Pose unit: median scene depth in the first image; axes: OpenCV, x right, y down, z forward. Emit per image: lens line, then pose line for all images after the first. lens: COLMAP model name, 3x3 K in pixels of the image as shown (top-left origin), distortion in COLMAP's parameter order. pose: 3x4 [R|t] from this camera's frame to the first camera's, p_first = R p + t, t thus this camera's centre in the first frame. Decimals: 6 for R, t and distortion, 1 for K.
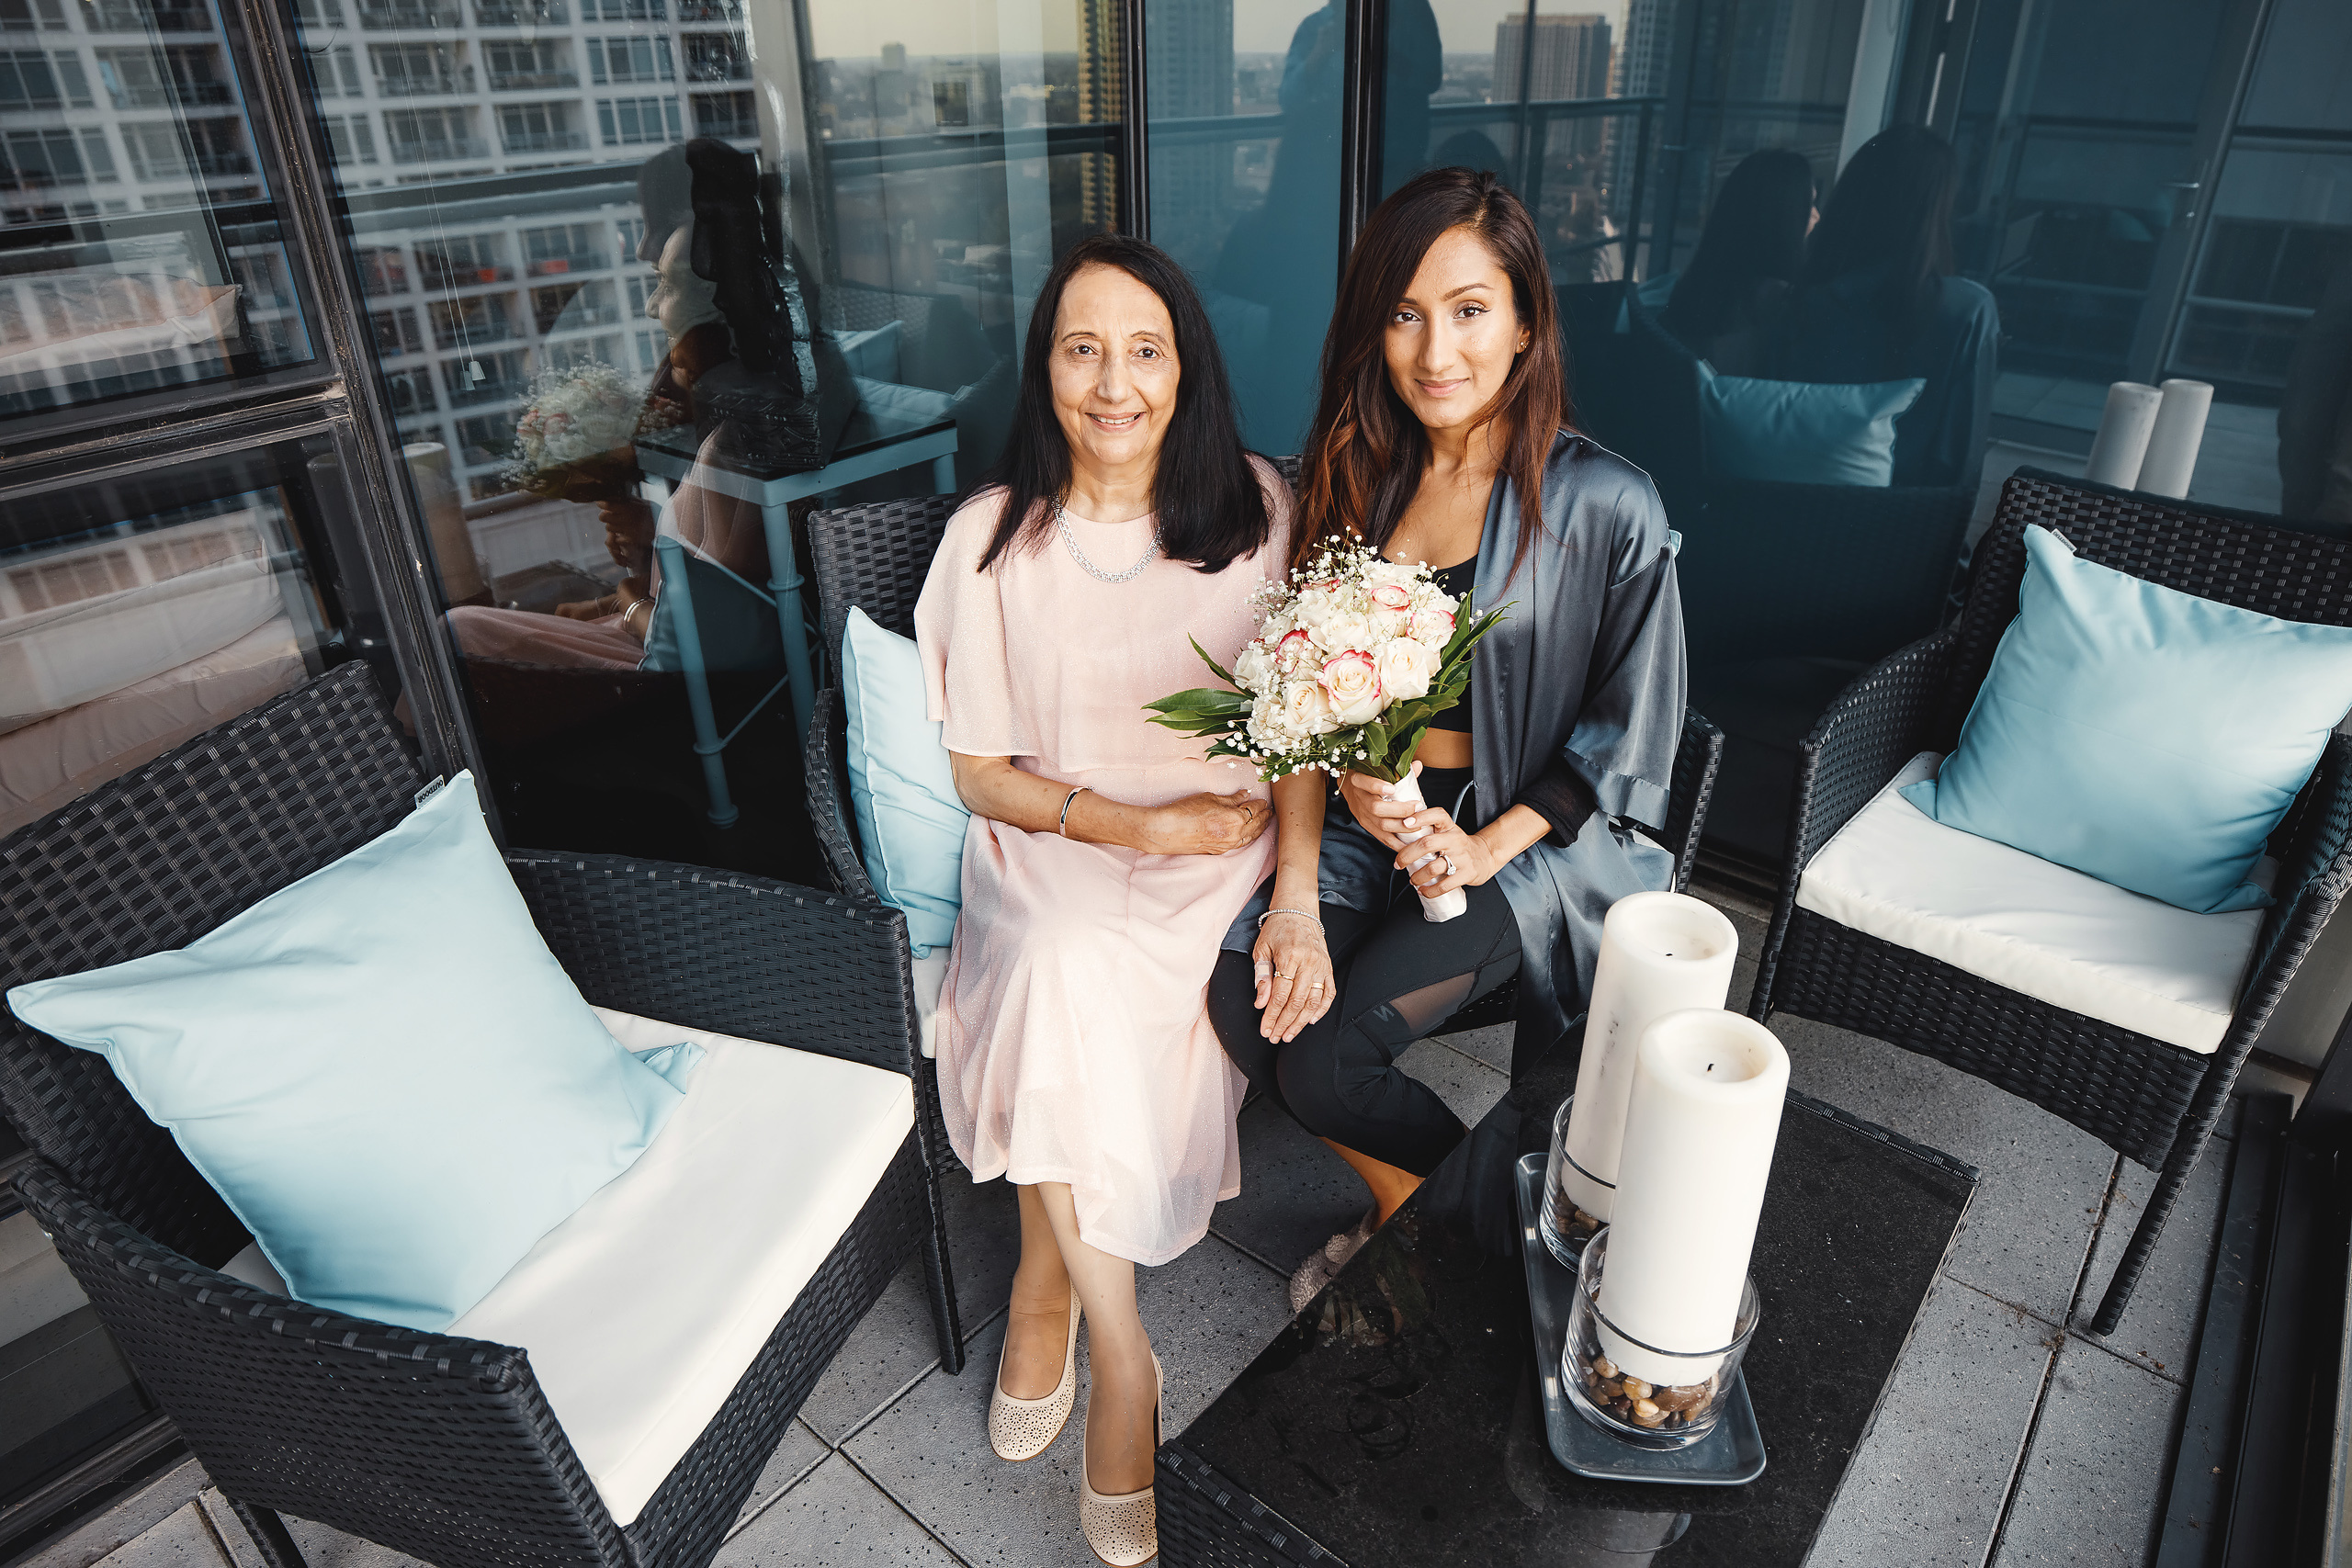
lens RADIAL K [[1374.3, 0, 1206.0], [0, 1374.3, 795.4], [0, 0, 1]] dist [-0.108956, 0.038398]
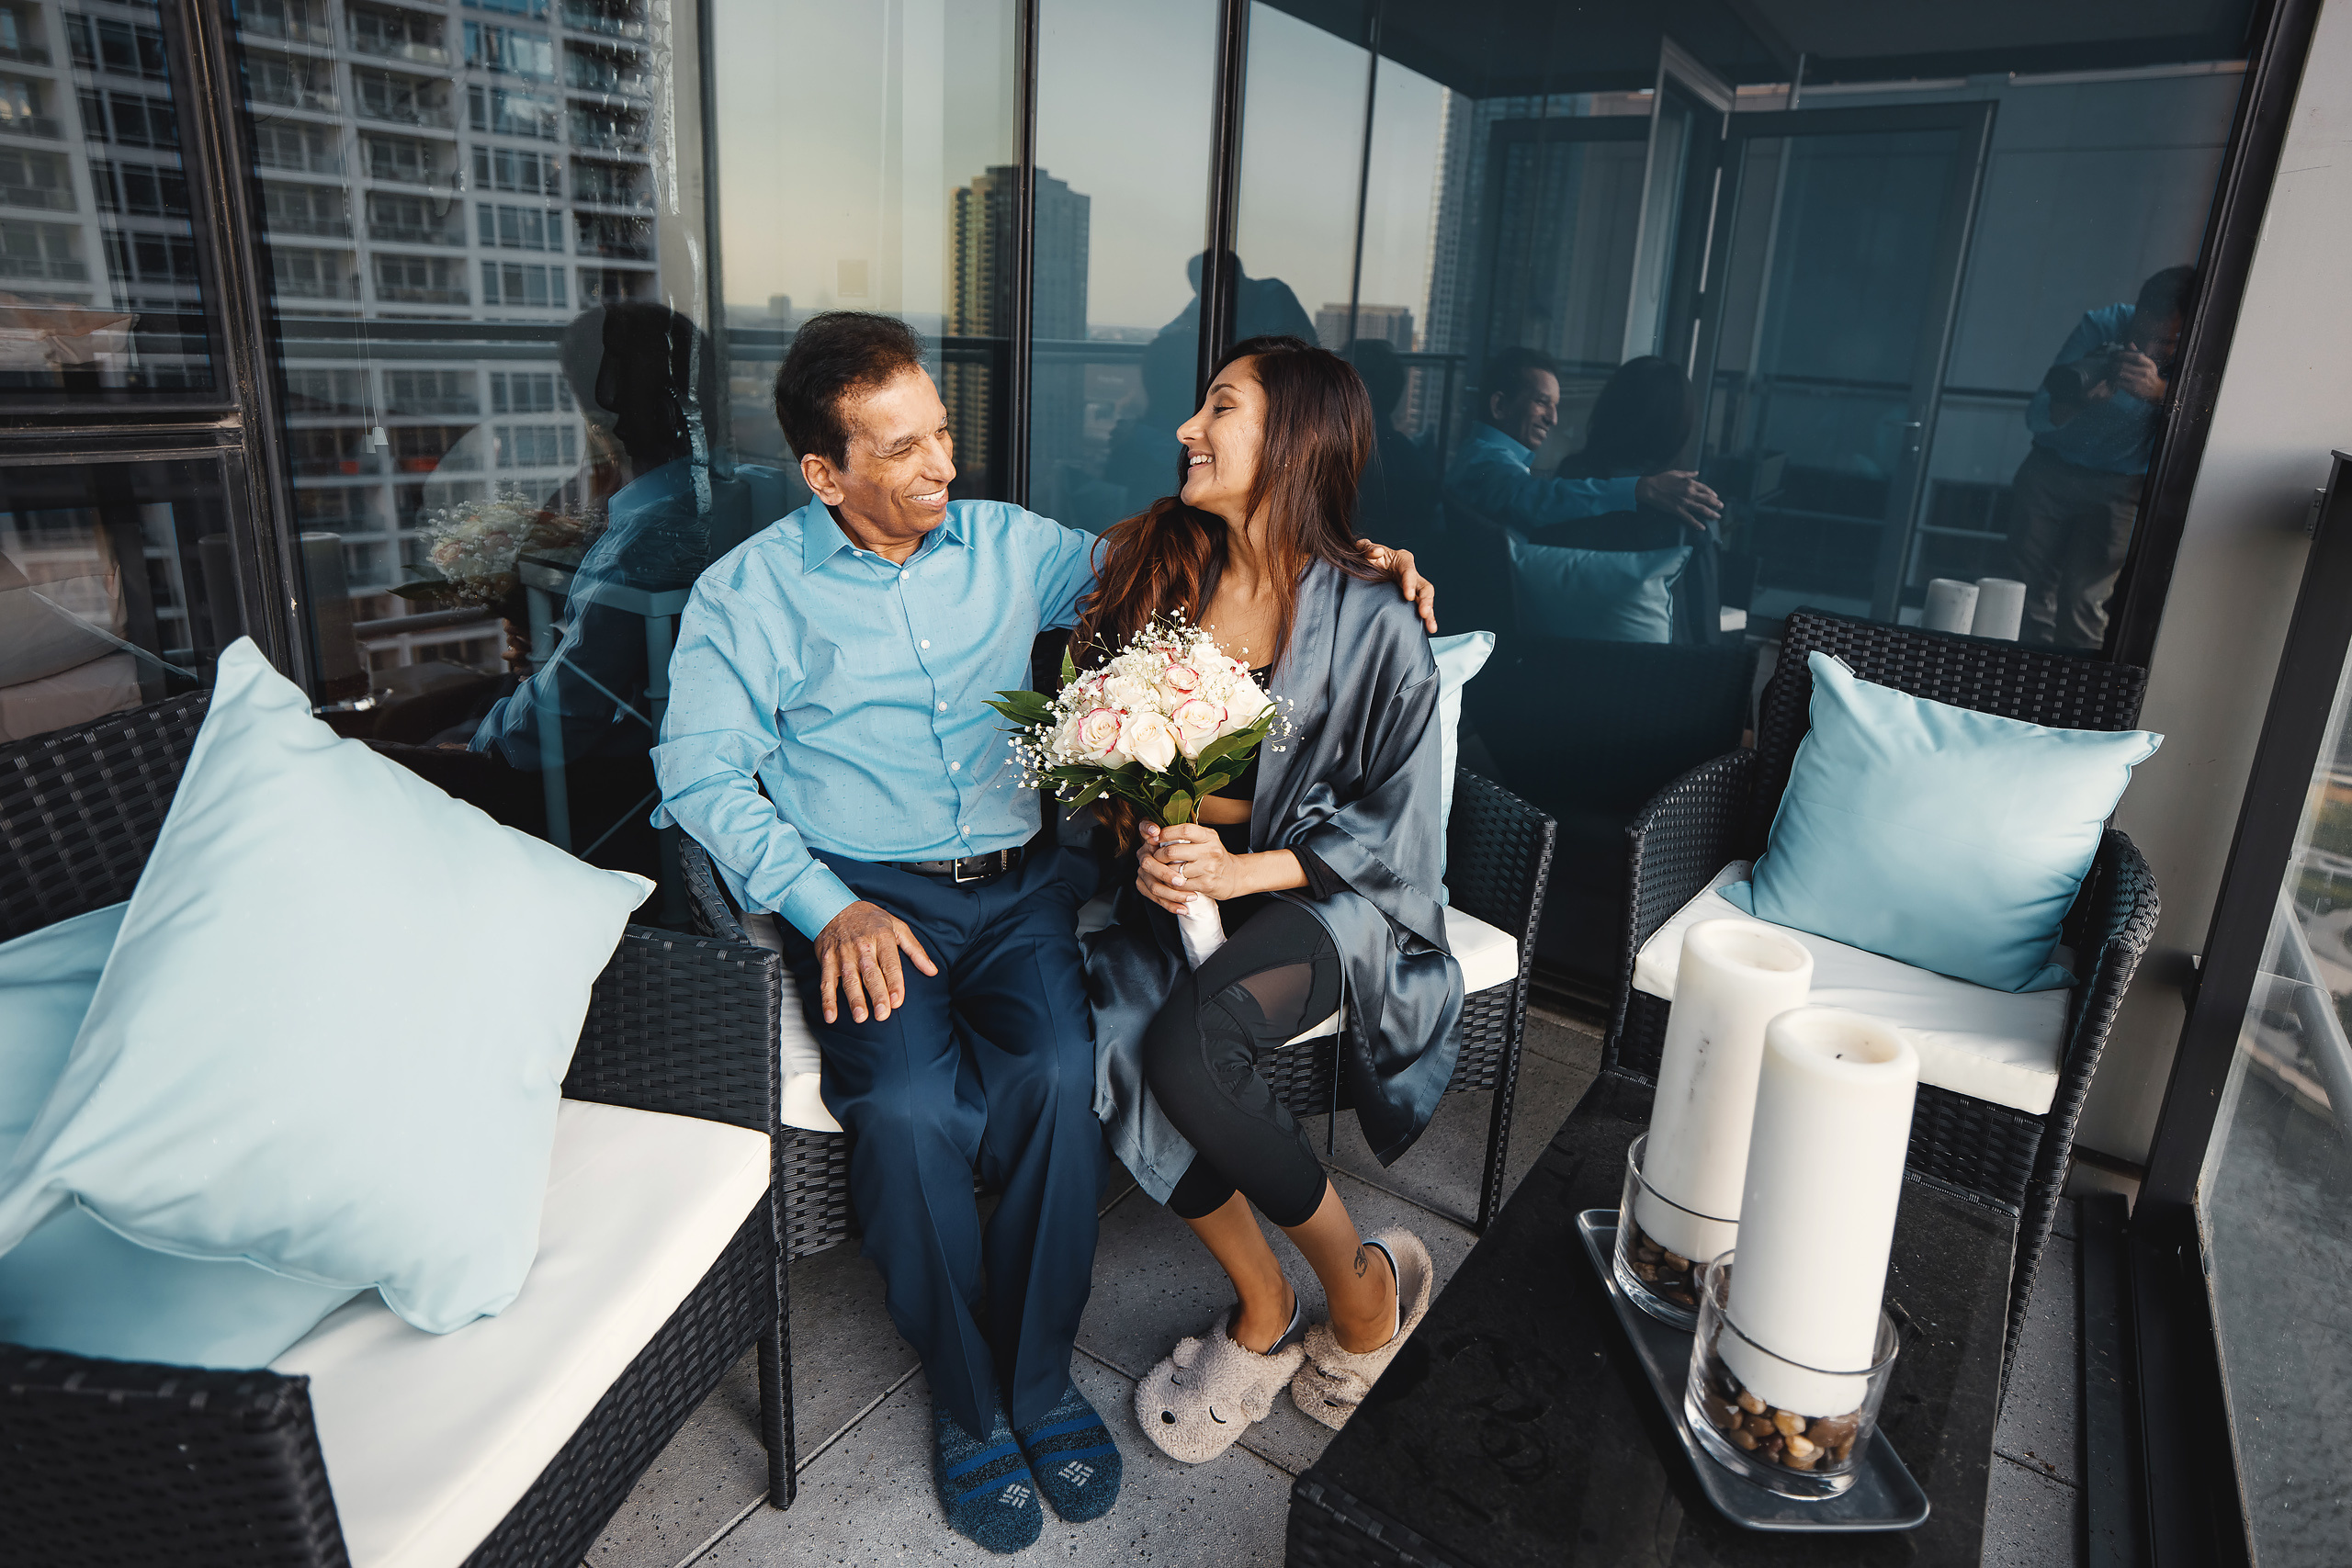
lens RADIAL K [[1301.1, 0, 1197.2], [0, 1301.1, 690.3], [0, 0, 1]] dist [-0.031435, 0.016129]
pose [[0.993085, 0.028167, 0.113972, -0.023976], [0.000133, 0.970522, -0.241011, 0.099723], [-0.117401, 0.239359, 0.963807, 0.005617]]
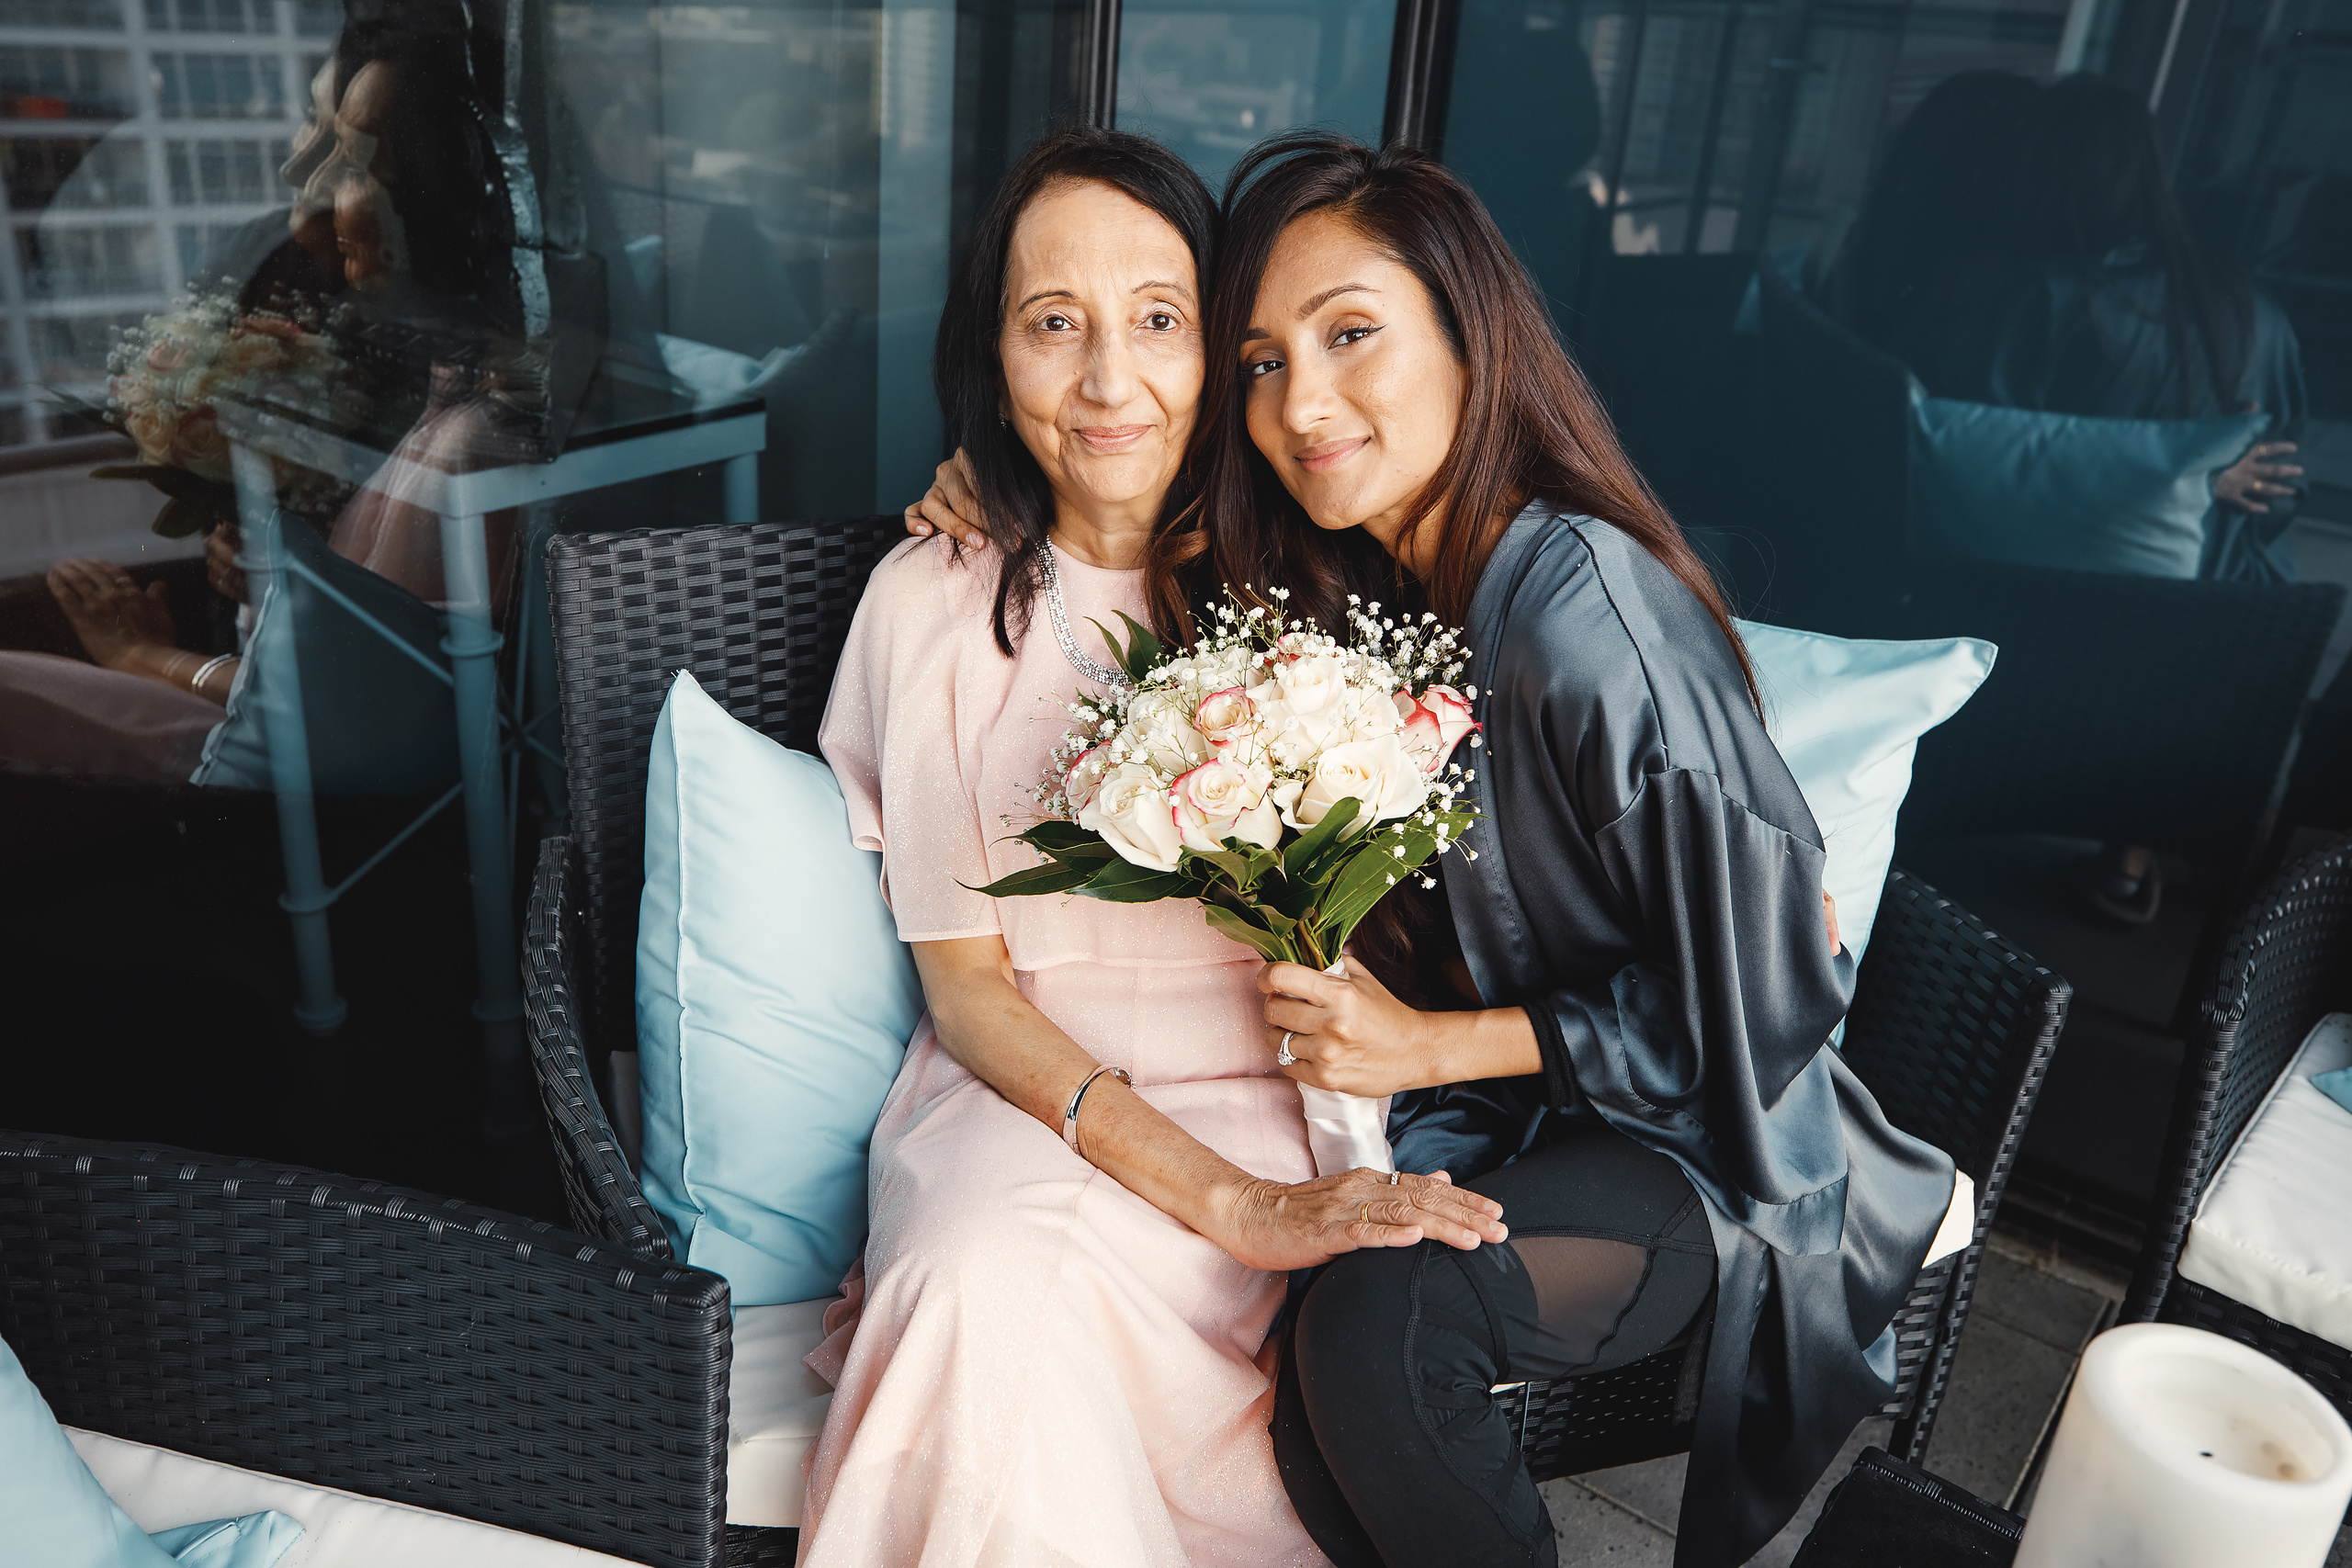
lens RADIAL K [[1924.7, 0, 1132.6], [0, 1924.7, 788.6], [0, 0, 1]] dist [0.014546, 0.062331]
pose [[0.995850, 0.049145, 0.076603, -0.100679], [-0.042589, 0.995472, -0.084984, -0.040438], [-0.080432, 0.081369, 0.993433, 0.161418]]
